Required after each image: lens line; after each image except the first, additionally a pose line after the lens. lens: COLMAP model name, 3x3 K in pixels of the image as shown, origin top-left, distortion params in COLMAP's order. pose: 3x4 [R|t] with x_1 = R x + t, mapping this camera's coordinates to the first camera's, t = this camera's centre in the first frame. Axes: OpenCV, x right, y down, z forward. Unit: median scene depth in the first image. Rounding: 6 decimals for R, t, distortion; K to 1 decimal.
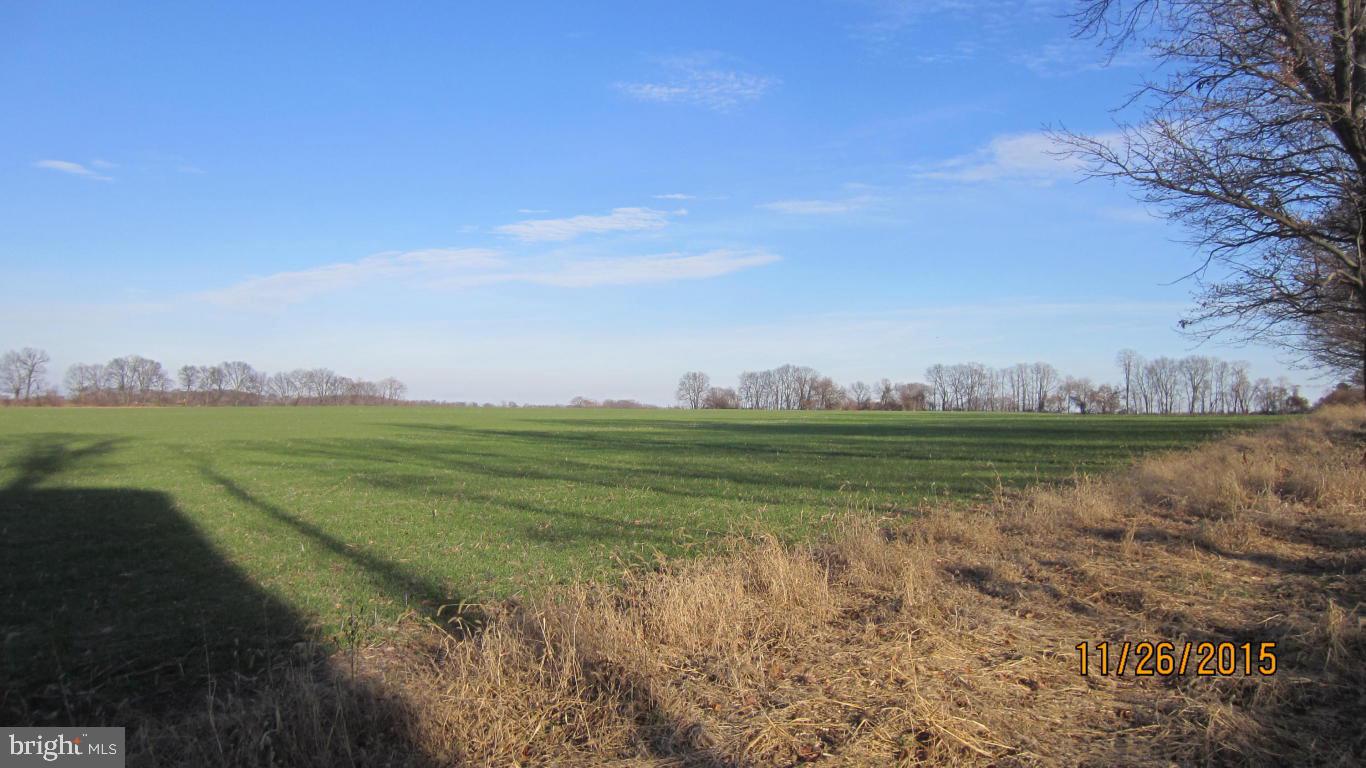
lens RADIAL K [[1029.0, 0, 683.0], [0, 1029.0, 384.0], [0, 0, 1]] dist [-0.003264, -0.001738]
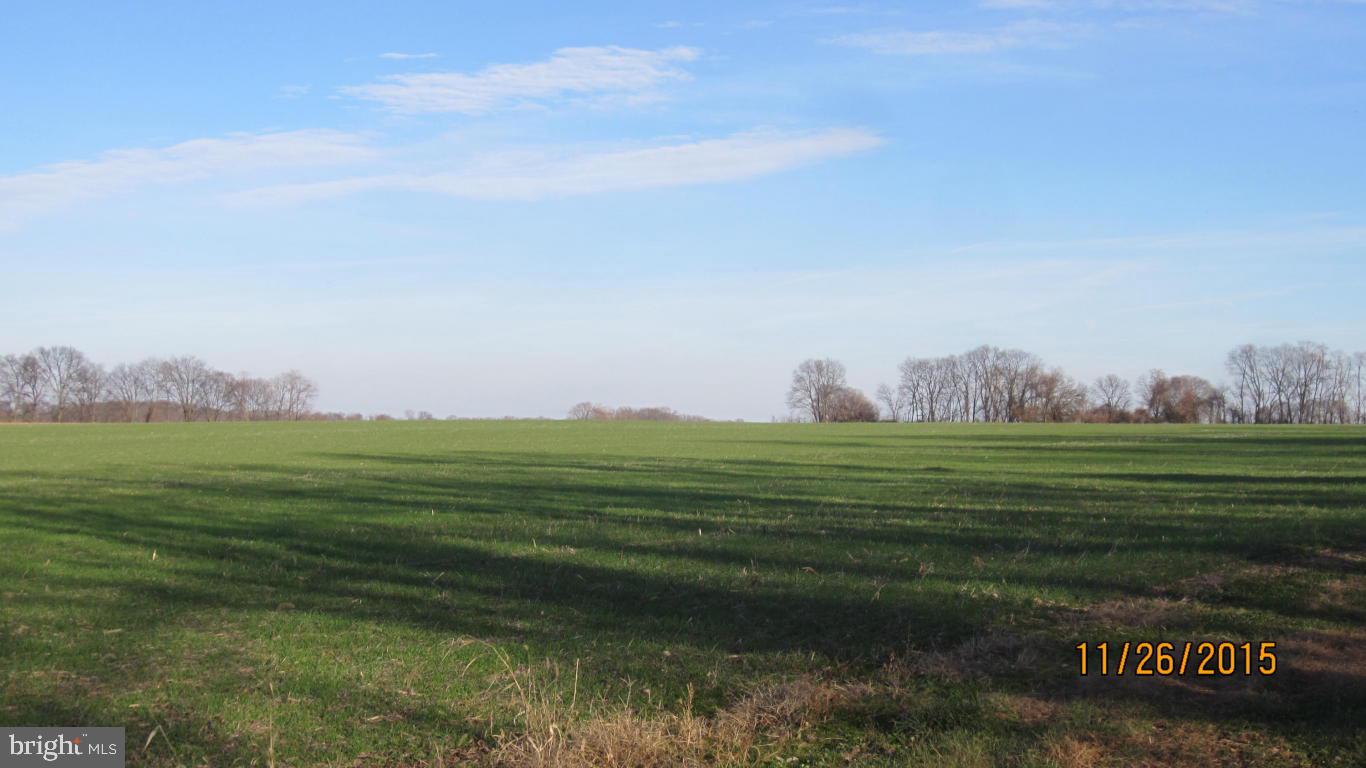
lens RADIAL K [[1925.8, 0, 683.0], [0, 1925.8, 384.0], [0, 0, 1]] dist [-0.049016, -0.050856]
pose [[0.999985, -0.005084, -0.002217, -0.075981], [0.005093, 0.999980, 0.003786, -0.002702], [0.002198, -0.003797, 0.999990, -0.105975]]
